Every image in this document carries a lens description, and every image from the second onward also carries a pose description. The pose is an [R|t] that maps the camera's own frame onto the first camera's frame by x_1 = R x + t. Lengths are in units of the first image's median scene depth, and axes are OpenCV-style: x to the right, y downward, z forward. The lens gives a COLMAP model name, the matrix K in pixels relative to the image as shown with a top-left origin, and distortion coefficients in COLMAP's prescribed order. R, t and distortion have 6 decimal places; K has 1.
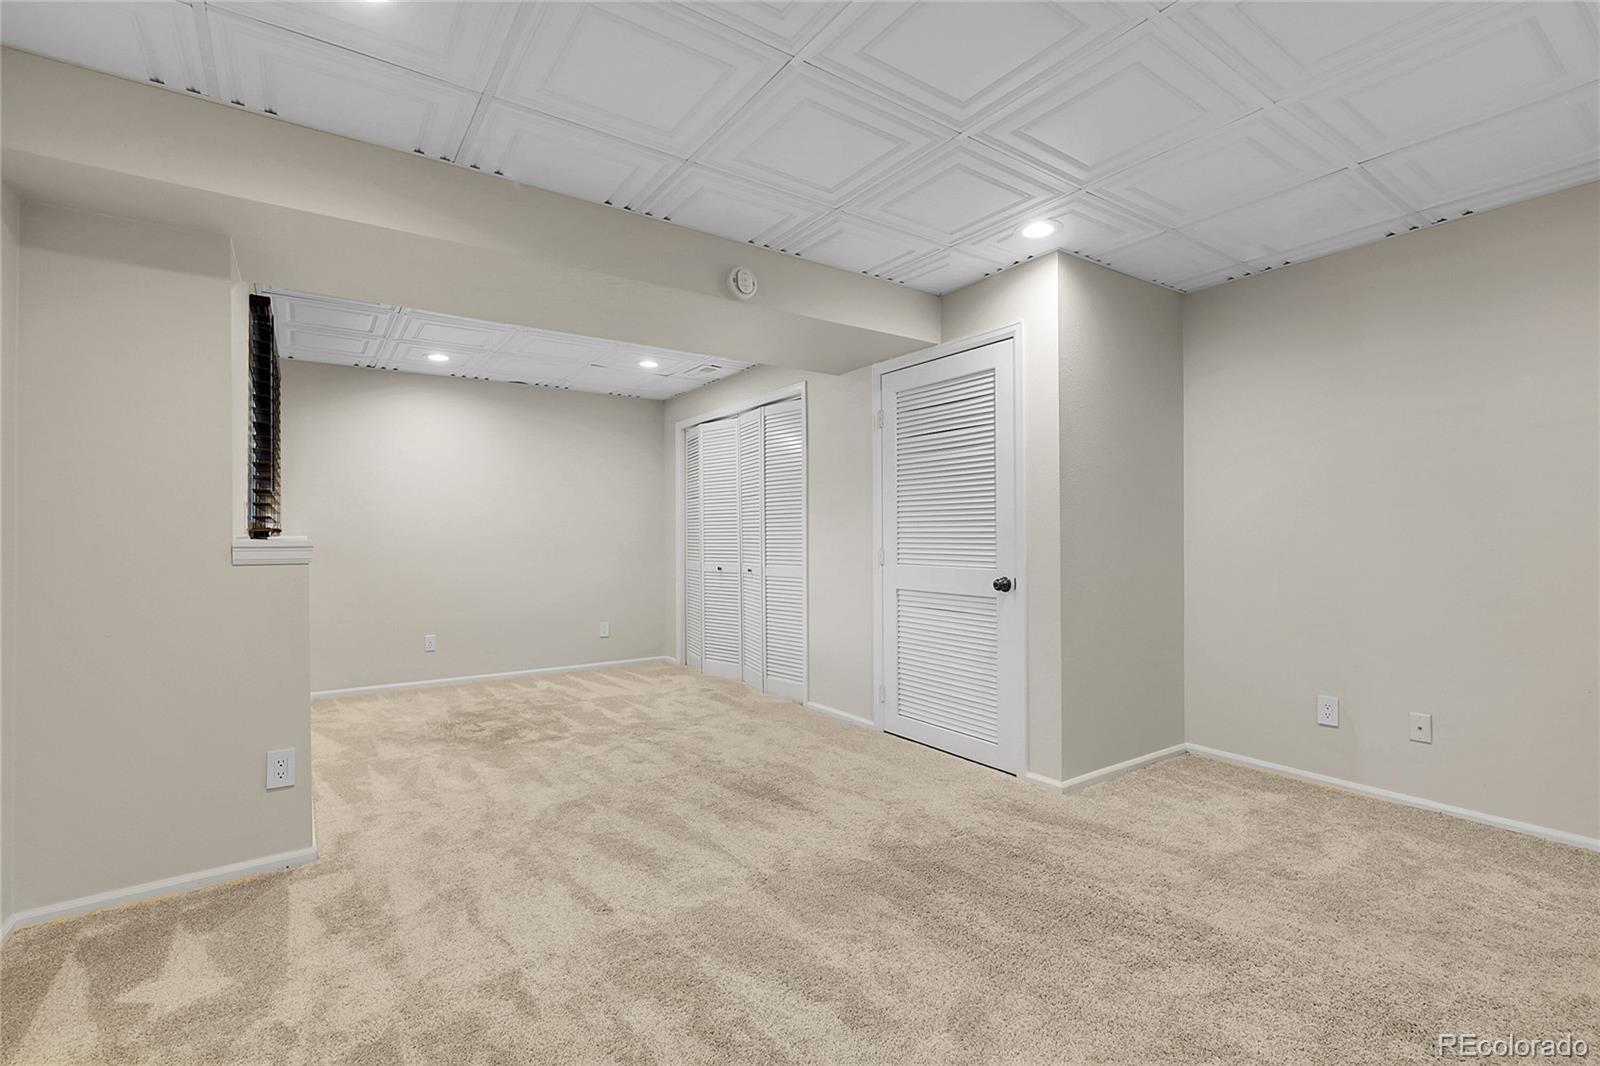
lens RADIAL K [[719.8, 0, 804.1], [0, 719.8, 530.8], [0, 0, 1]] dist [0.000375, 0.000055]
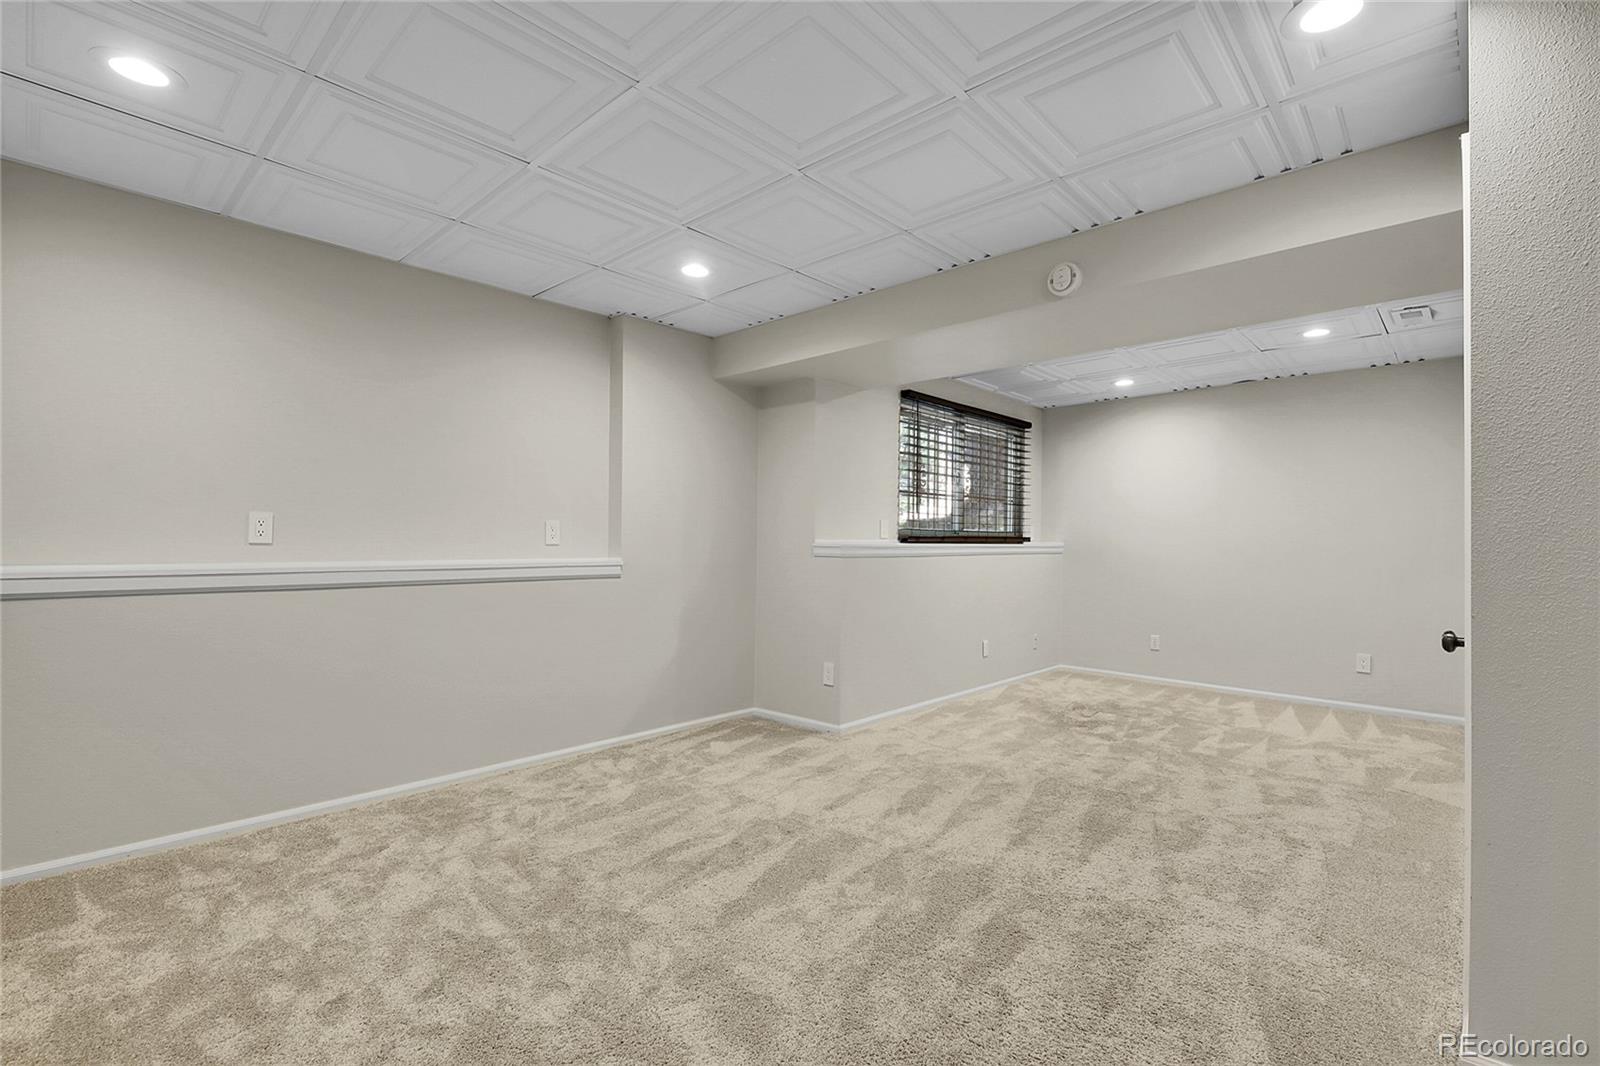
lens RADIAL K [[719.8, 0, 803.4], [0, 719.8, 537.0], [0, 0, 1]] dist [0.000375, 0.000055]
pose [[0.205091, 0.001241, -0.978742, 0.693196], [-0.002713, 0.999996, 0.000699, -0.003037], [0.978739, 0.002512, 0.205093, 0.417376]]
